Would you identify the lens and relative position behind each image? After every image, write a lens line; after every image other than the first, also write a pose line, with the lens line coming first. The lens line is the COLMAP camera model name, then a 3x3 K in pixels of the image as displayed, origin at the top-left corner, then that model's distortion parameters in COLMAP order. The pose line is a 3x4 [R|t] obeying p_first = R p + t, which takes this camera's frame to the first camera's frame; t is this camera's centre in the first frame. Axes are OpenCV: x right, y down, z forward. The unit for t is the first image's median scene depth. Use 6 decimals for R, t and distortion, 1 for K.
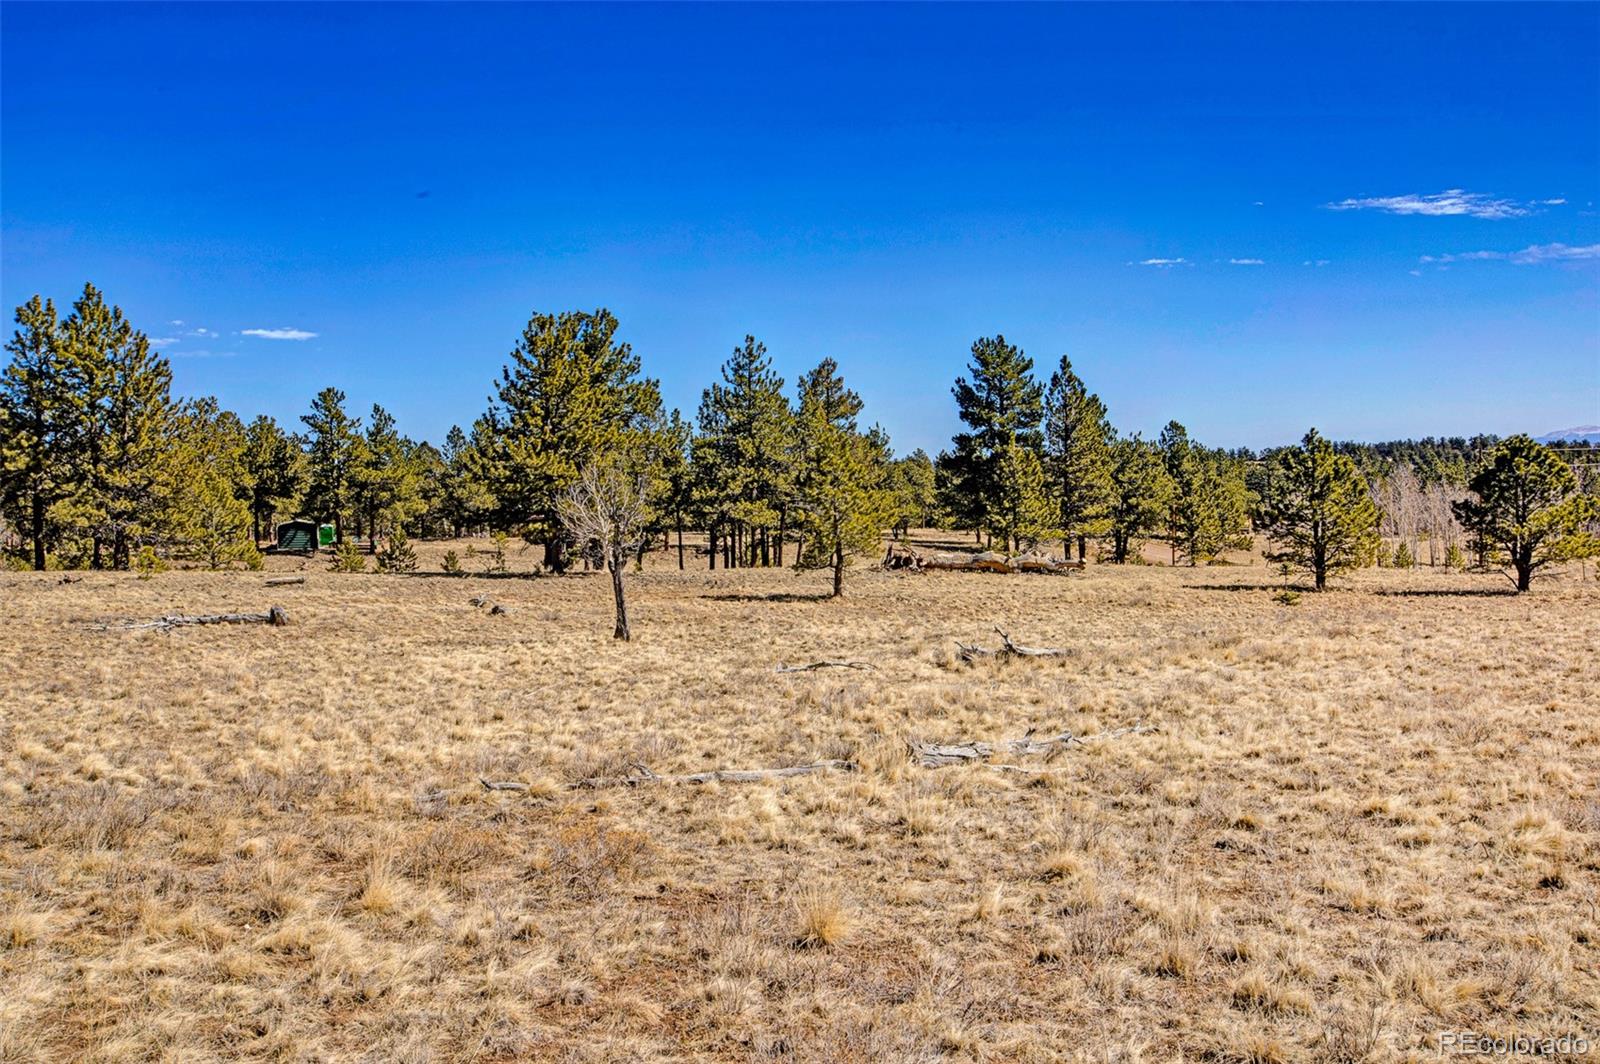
lens RADIAL K [[1557.3, 0, 801.5], [0, 1557.3, 529.0], [0, 0, 1]] dist [0.061223, 0.000000]
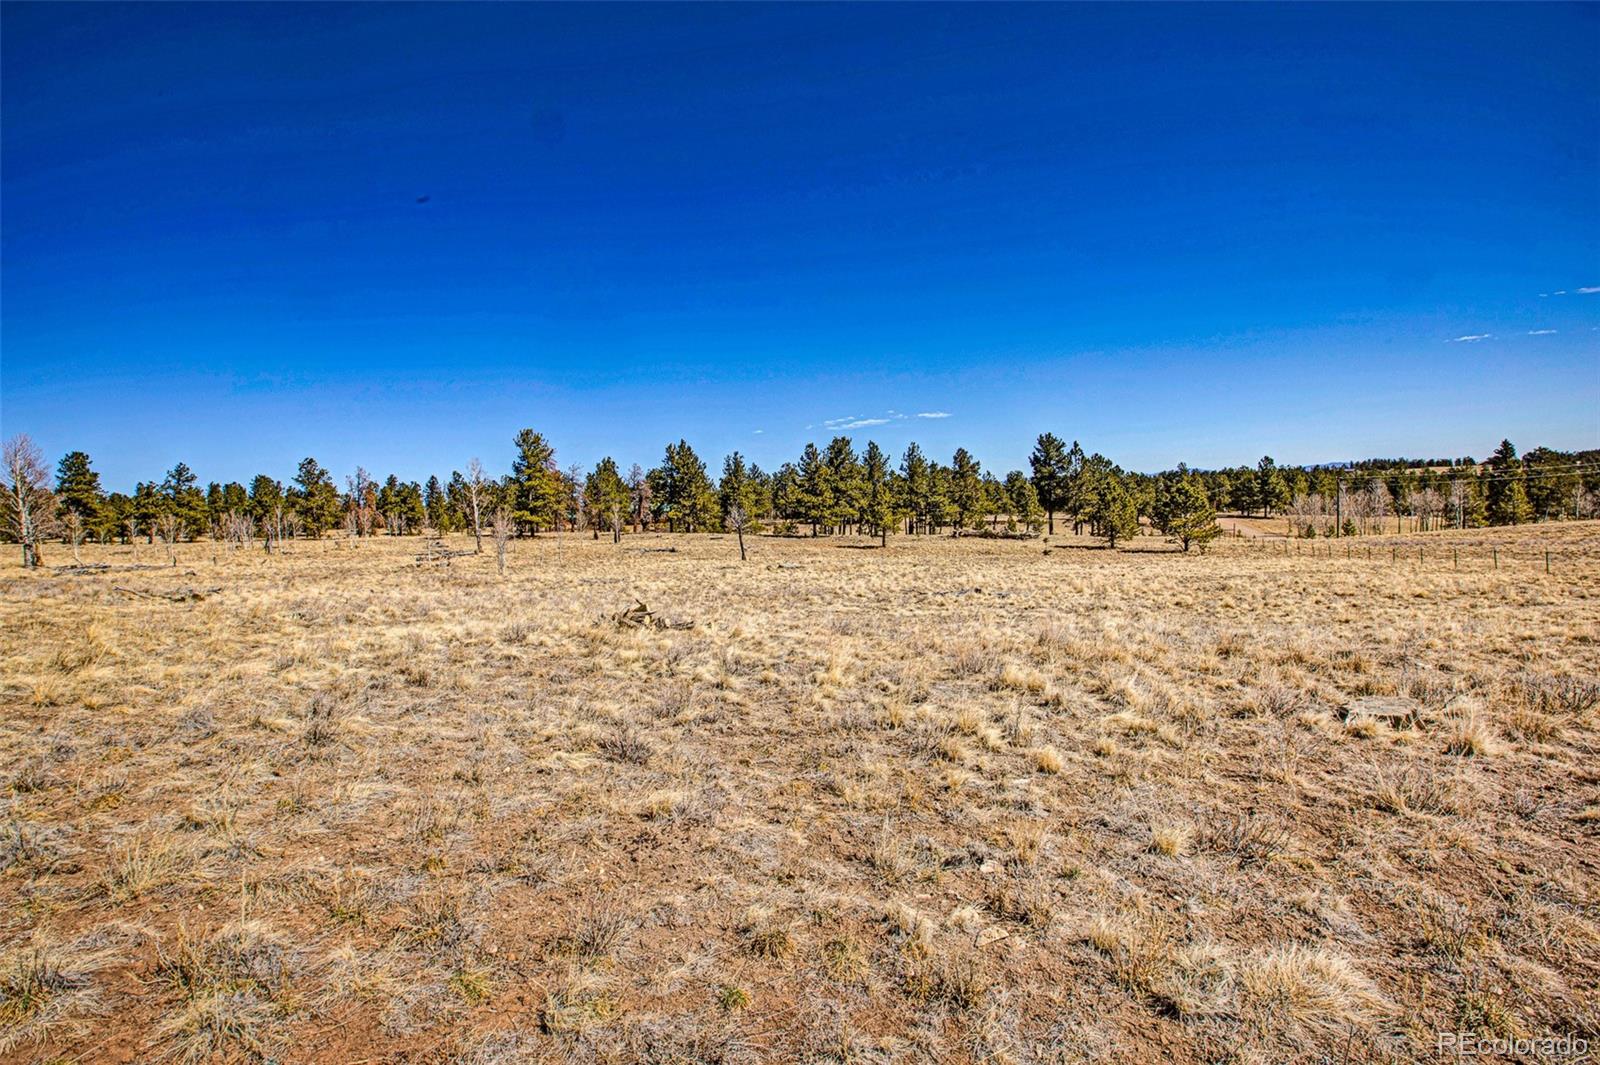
lens RADIAL K [[758.6, 0, 796.4], [0, 758.6, 533.6], [0, 0, 1]] dist [-0.000648, -0.000027]
pose [[0.881149, 0.014718, -0.472609, 0.410991], [0.002234, 0.999375, 0.035288, -0.021994], [0.472833, -0.032150, 0.880565, -0.185699]]
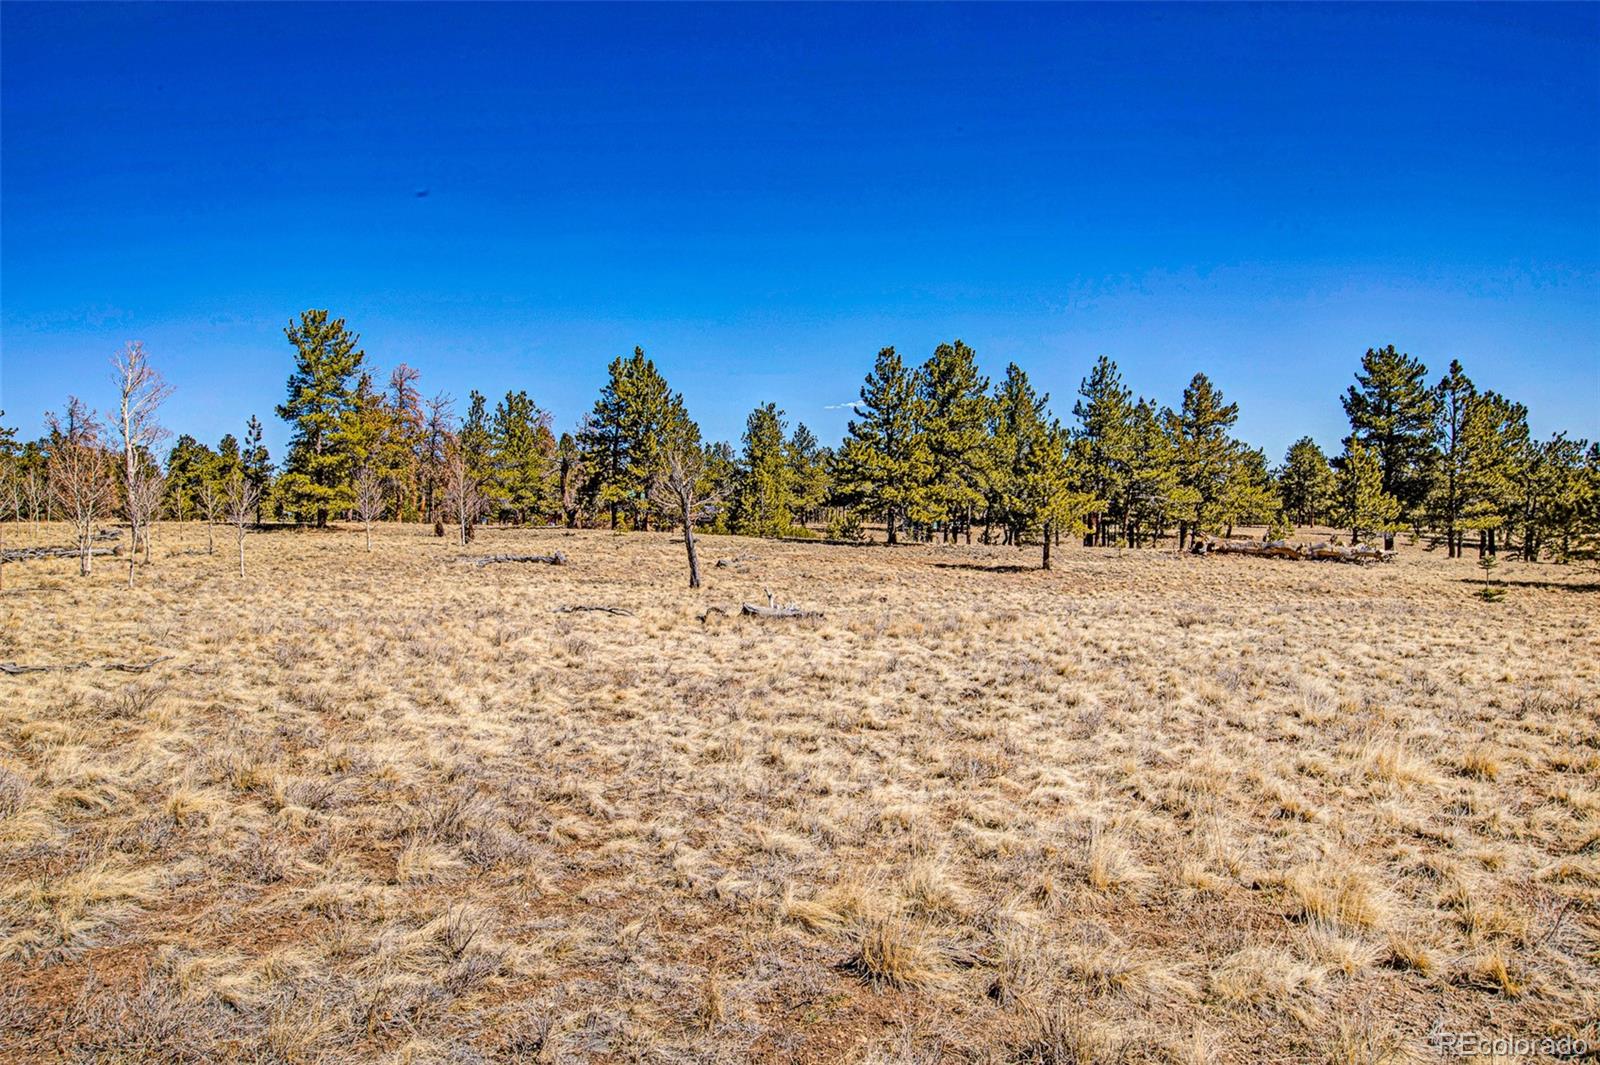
lens RADIAL K [[1081.4, 0, 804.0], [0, 1081.4, 526.5], [0, 0, 1]] dist [0.022917, 0.005269]
pose [[0.842352, 0.027139, -0.538243, 0.245901], [-0.024882, 0.999625, 0.011463, 0.004852], [0.538352, 0.003737, 0.842712, 0.175140]]
